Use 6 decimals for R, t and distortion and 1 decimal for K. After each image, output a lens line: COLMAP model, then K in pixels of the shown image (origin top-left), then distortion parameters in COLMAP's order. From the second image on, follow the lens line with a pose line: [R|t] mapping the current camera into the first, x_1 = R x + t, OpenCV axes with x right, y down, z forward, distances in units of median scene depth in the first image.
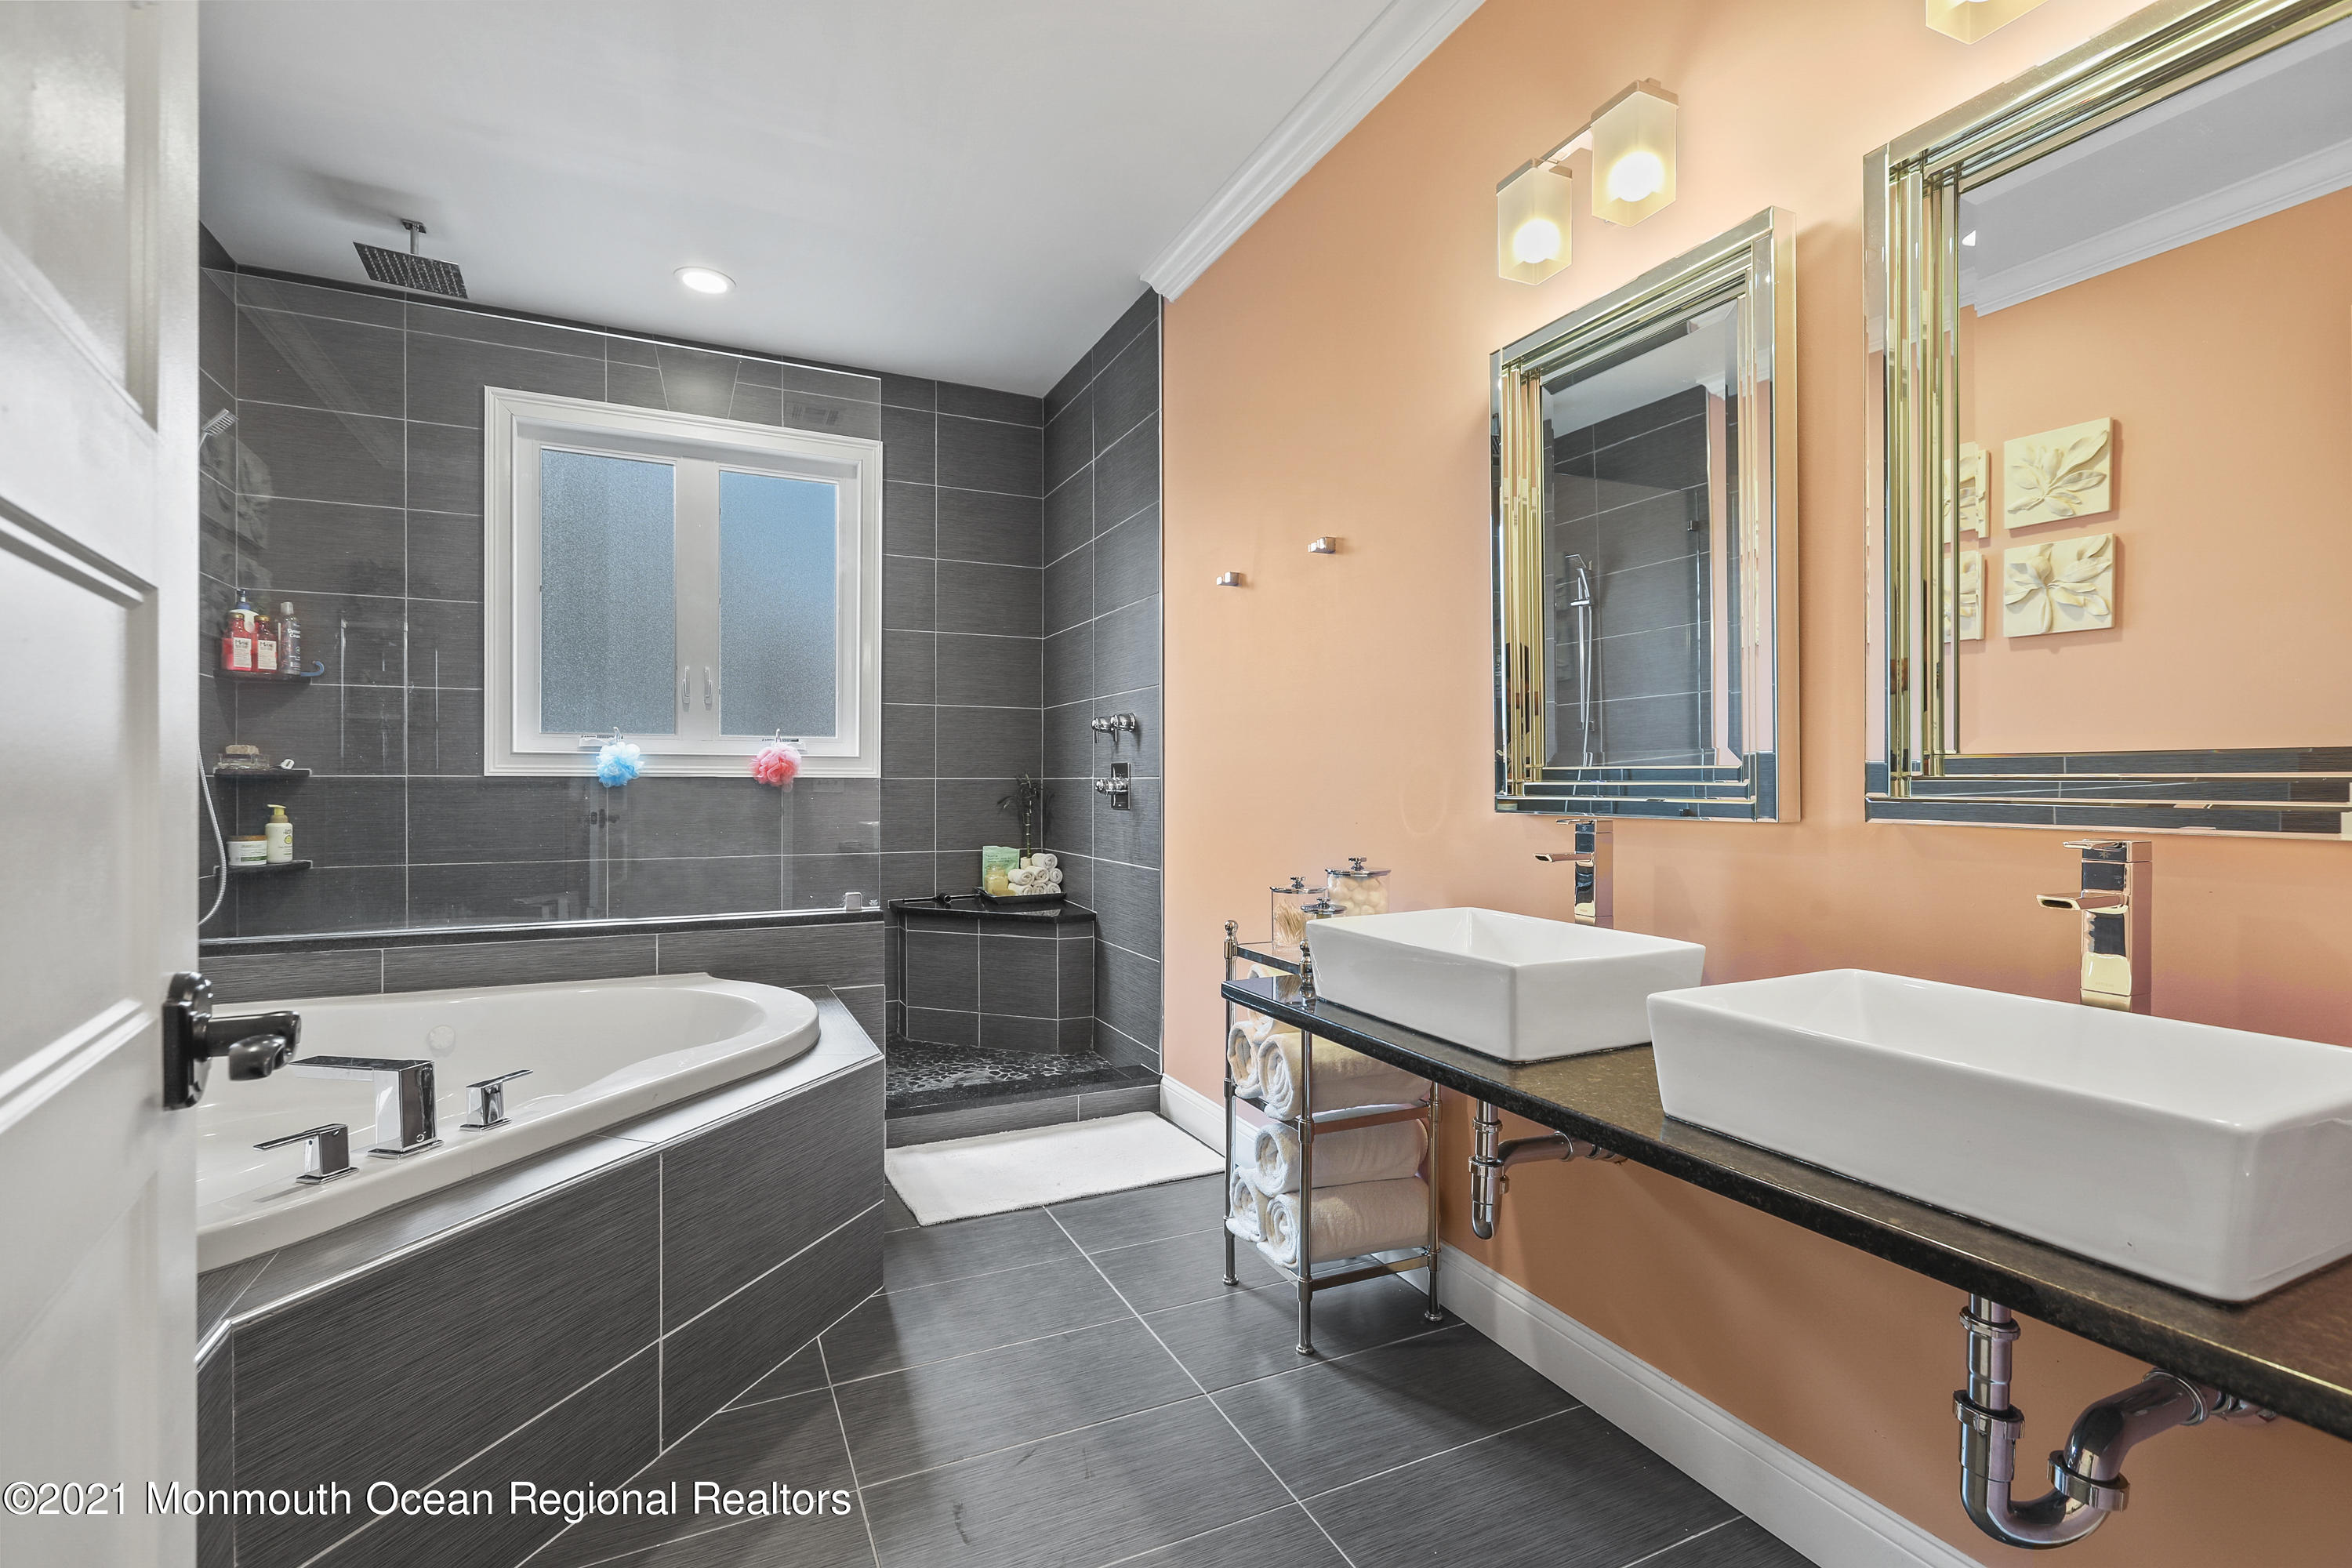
lens RADIAL K [[1059.5, 0, 1189.6], [0, 1059.5, 802.2], [0, 0, 1]] dist [-0.005288, 0.003732]
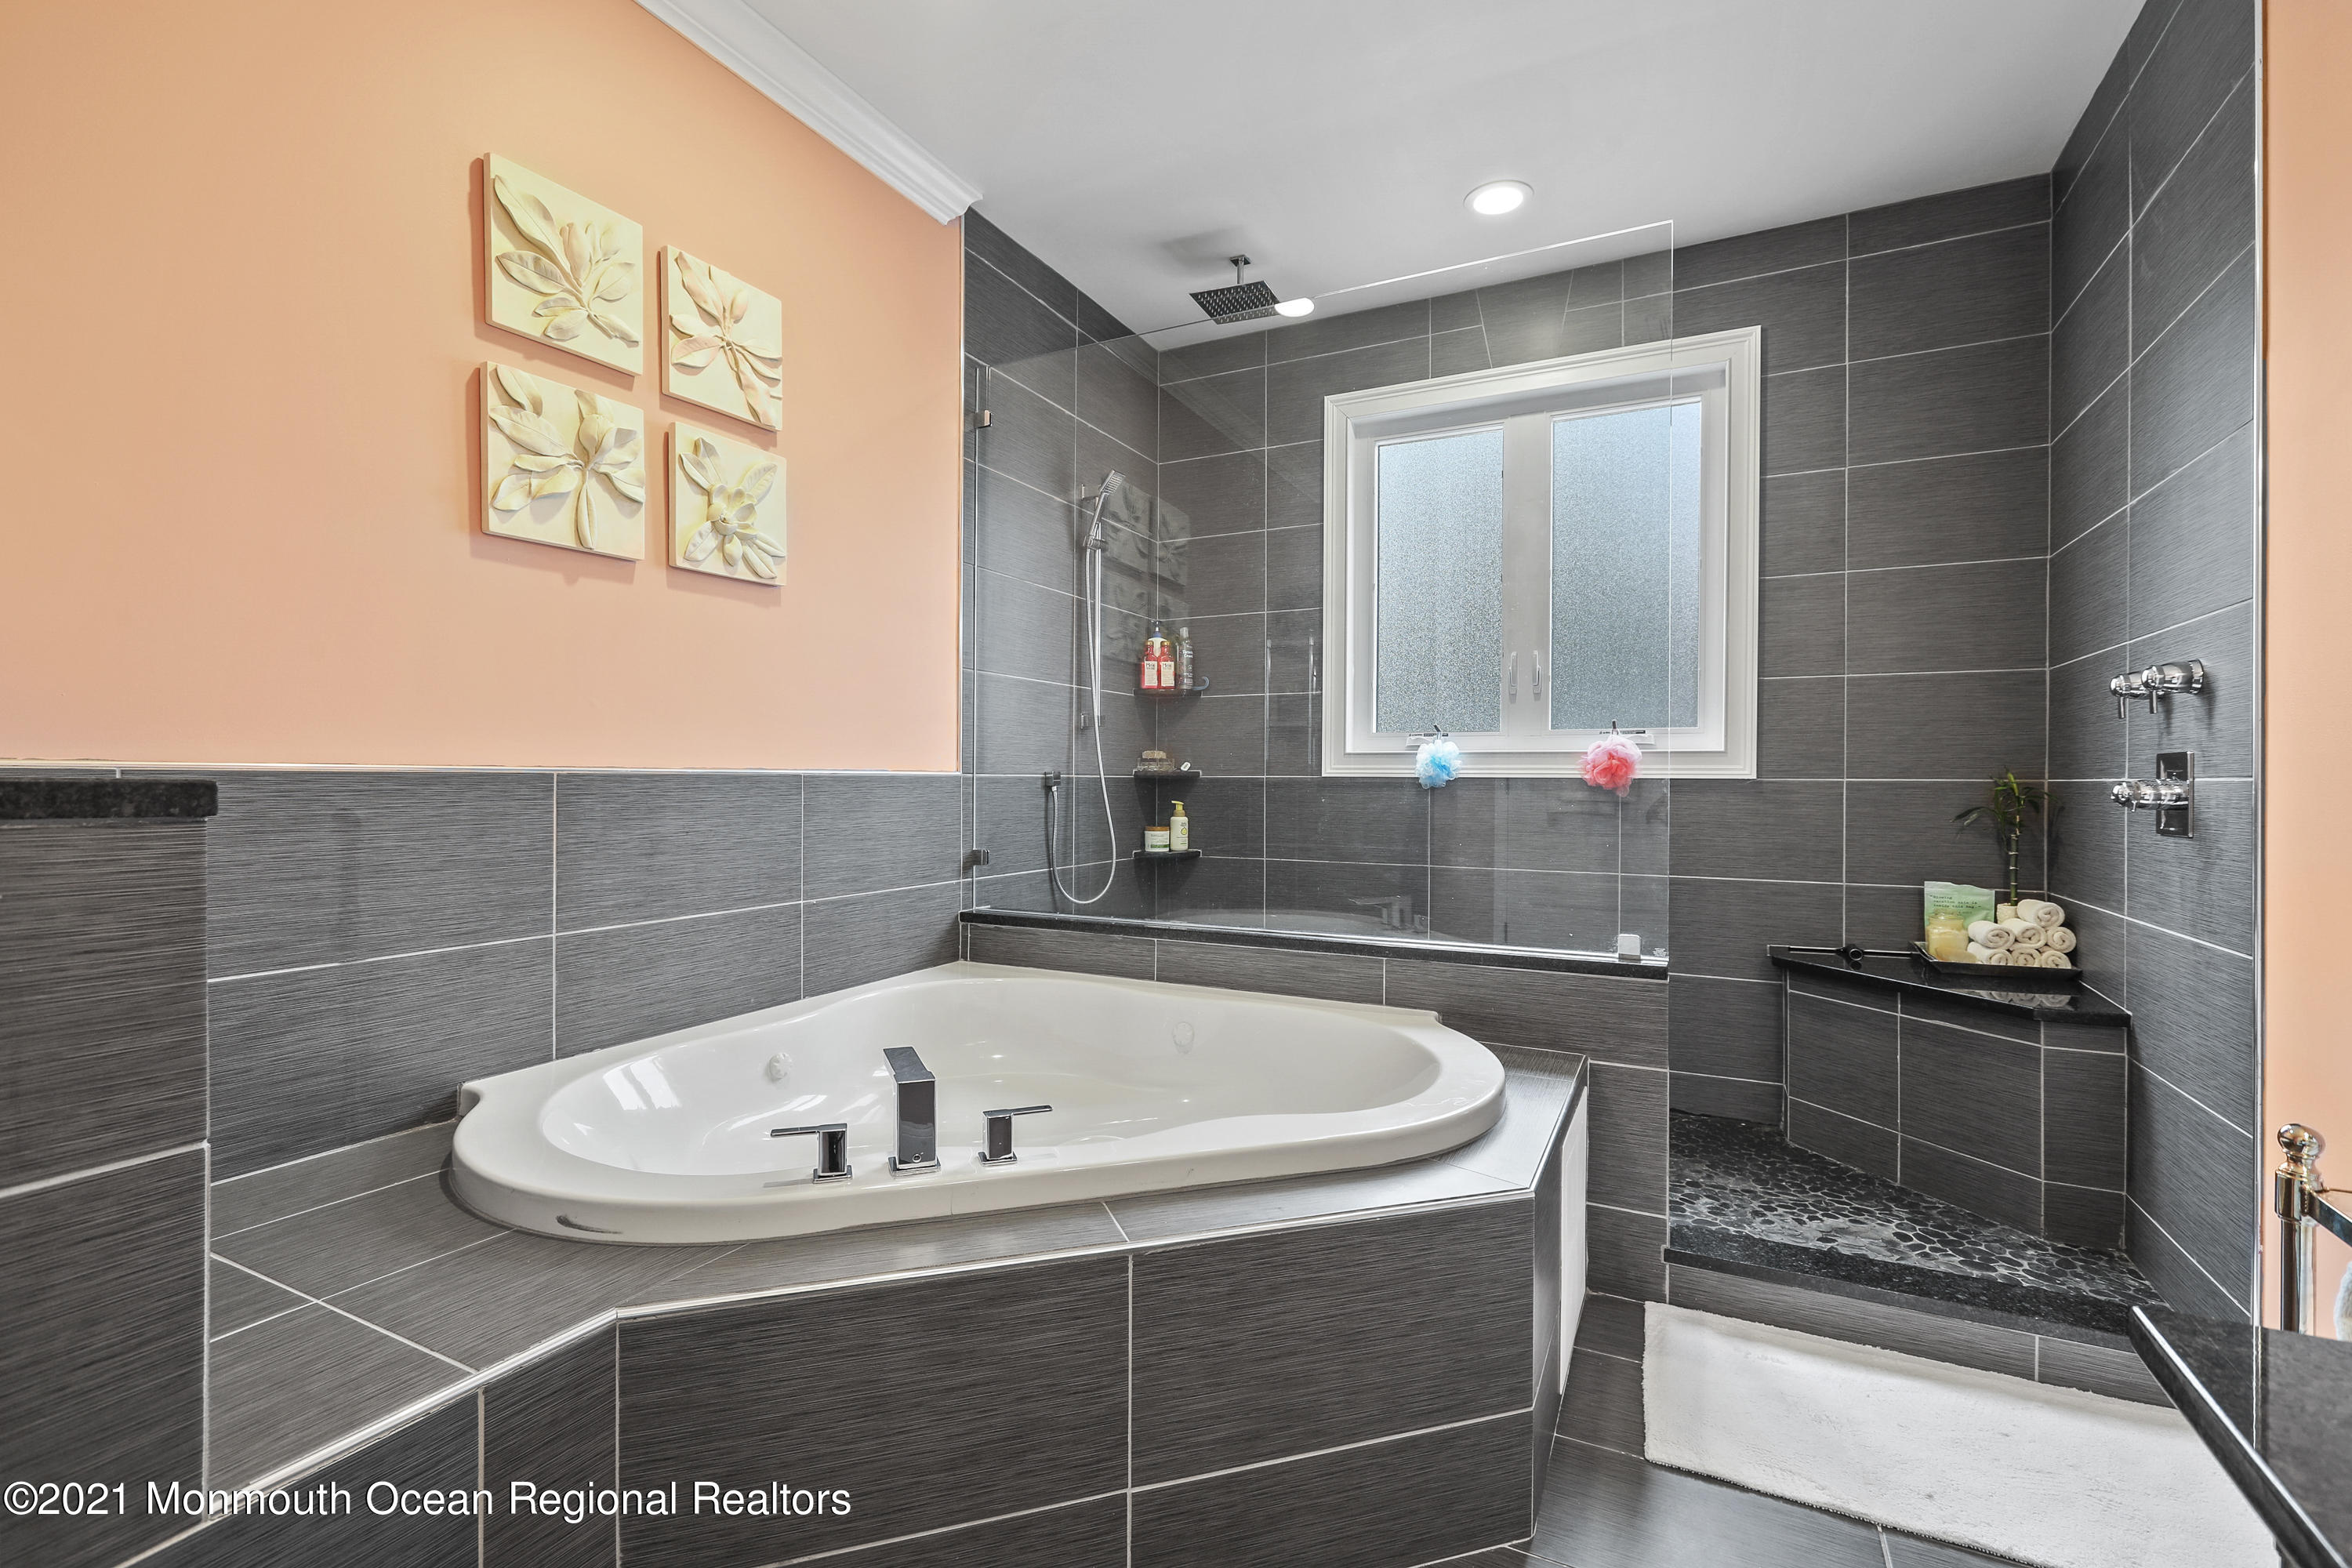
lens RADIAL K [[1059.5, 0, 1186.2], [0, 1059.5, 782.4], [0, 0, 1]] dist [-0.005288, 0.003732]
pose [[0.593474, 0.003383, -0.804846, 0.080686], [-0.019589, 0.999756, -0.010242, -0.006134], [0.804615, 0.021845, 0.593395, 0.287318]]
